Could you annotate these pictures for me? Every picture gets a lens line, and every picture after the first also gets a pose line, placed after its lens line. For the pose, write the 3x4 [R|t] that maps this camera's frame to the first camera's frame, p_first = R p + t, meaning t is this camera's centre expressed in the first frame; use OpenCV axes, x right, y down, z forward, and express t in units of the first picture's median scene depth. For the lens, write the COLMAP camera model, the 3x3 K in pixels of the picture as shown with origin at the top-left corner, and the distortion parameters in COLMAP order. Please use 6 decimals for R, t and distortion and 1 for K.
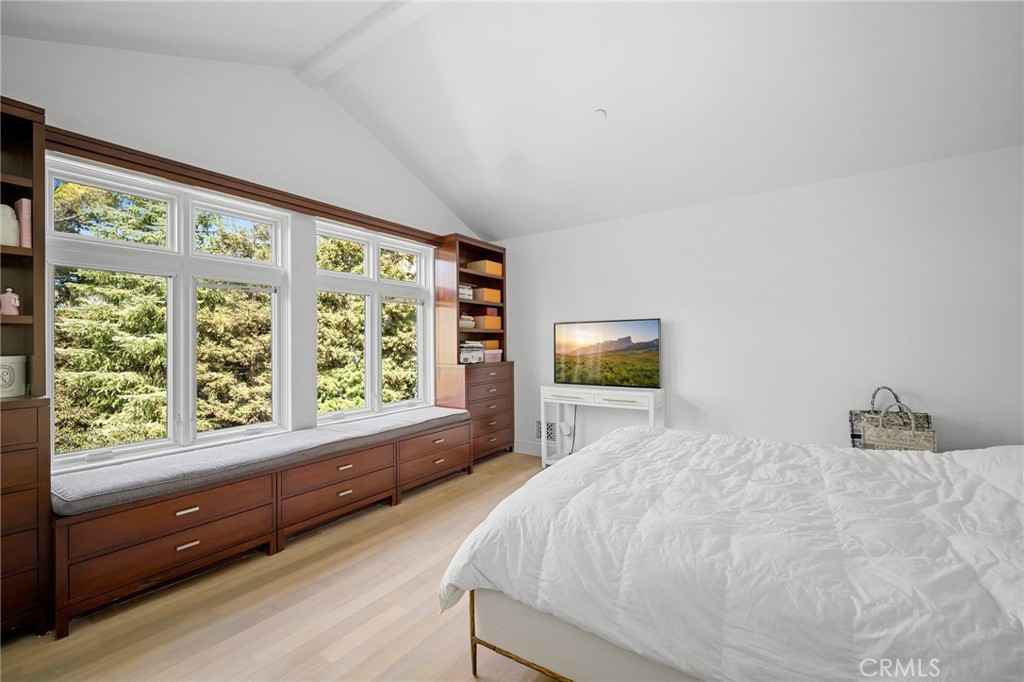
lens RADIAL K [[417.9, 0, 512.0], [0, 417.9, 341.0], [0, 0, 1]] dist [-0.000202, -0.000090]
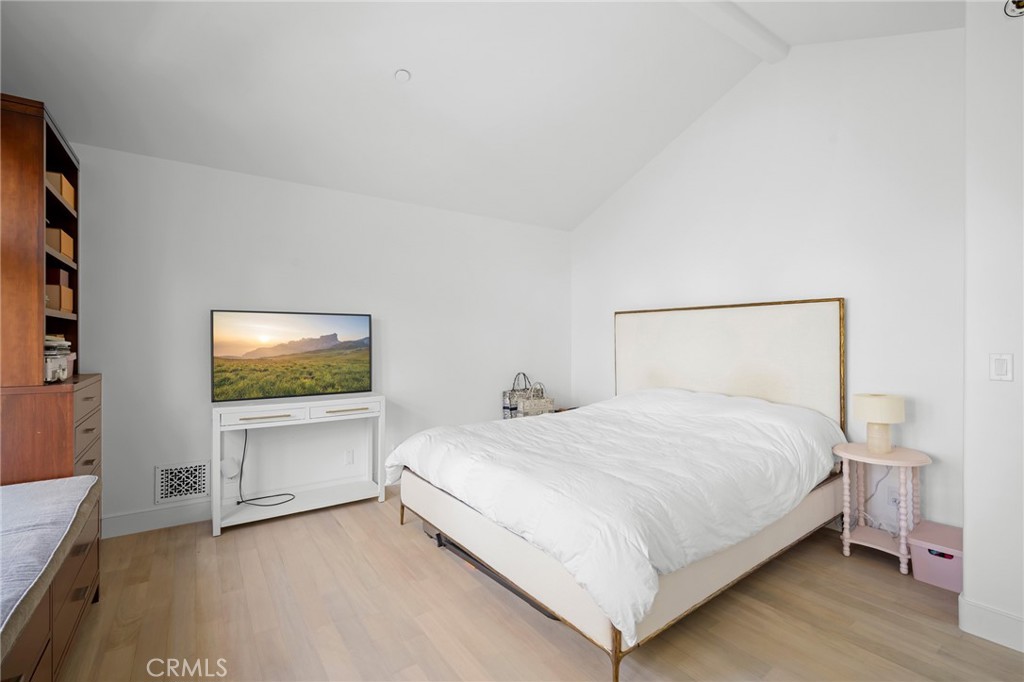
lens RADIAL K [[461.4, 0, 512.0], [0, 461.4, 341.0], [0, 0, 1]] dist [0.002274, 0.000067]
pose [[0.345992, 0.008143, 0.938202, -0.453992], [-0.005429, 0.999963, -0.006677, 0.008169], [-0.938222, -0.002784, 0.346024, 0.346748]]
